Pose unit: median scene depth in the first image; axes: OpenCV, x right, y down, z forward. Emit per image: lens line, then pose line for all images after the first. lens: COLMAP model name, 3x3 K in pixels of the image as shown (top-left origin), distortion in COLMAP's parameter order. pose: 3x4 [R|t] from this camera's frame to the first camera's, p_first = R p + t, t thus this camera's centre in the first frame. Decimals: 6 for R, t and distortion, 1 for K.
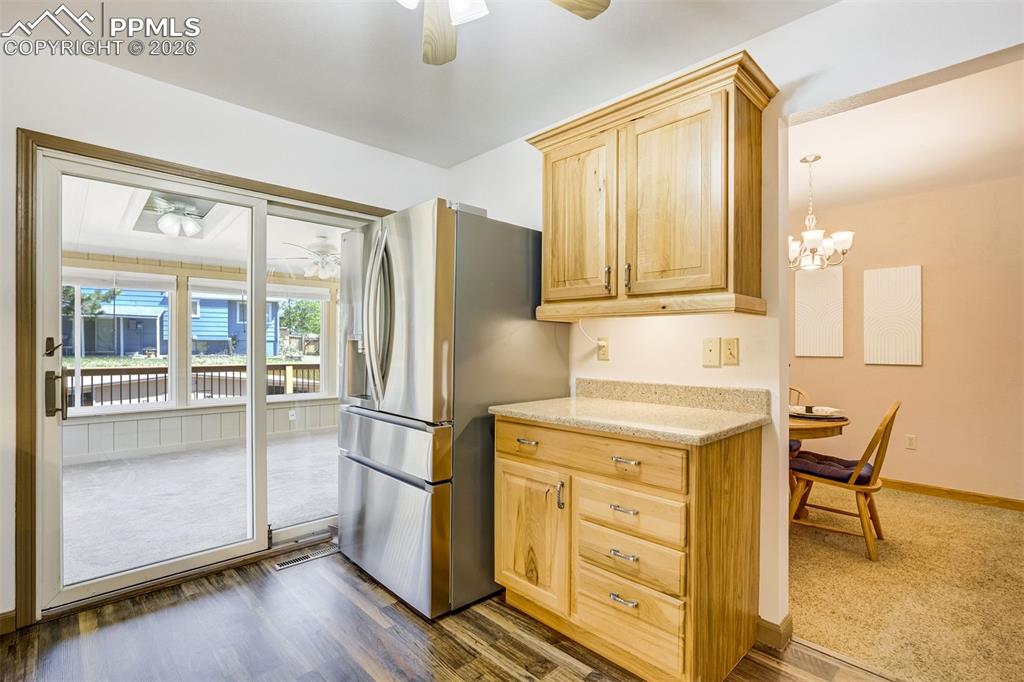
lens RADIAL K [[480.0, 0, 513.7], [0, 480.0, 347.1], [0, 0, 1]] dist [-0.039066, 0.015628]
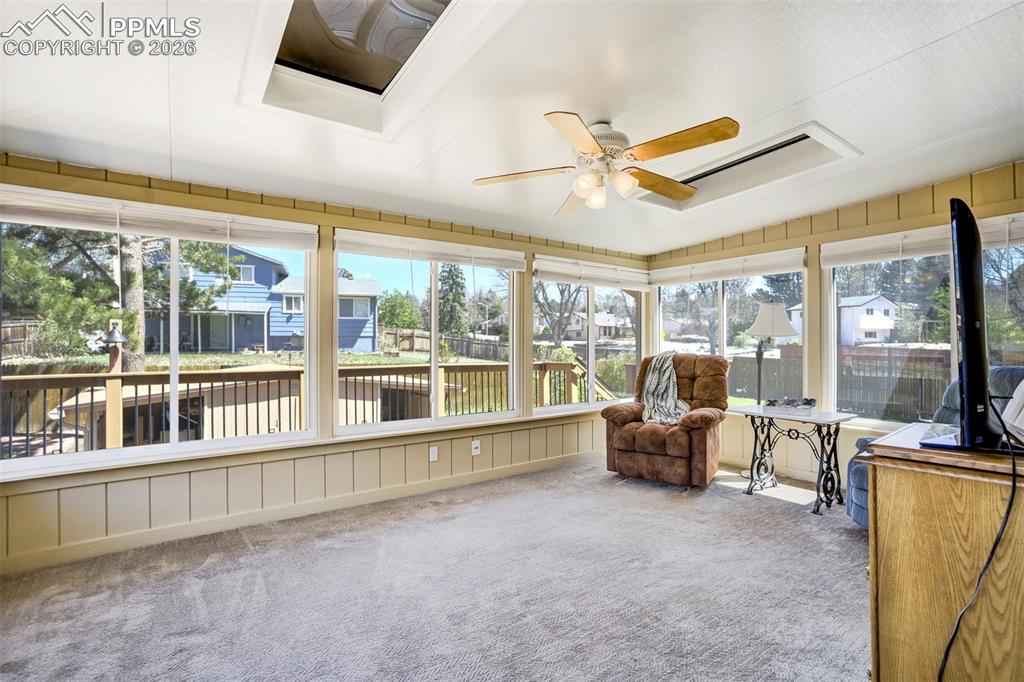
lens RADIAL K [[480.0, 0, 512.0], [0, 480.0, 338.0], [0, 0, 1]] dist [-0.039066, 0.015628]
pose [[0.986986, -0.003445, -0.160766, -0.081179], [0.001862, 0.999948, -0.009997, 0.000456], [0.160792, 0.009567, 0.986942, 0.095335]]
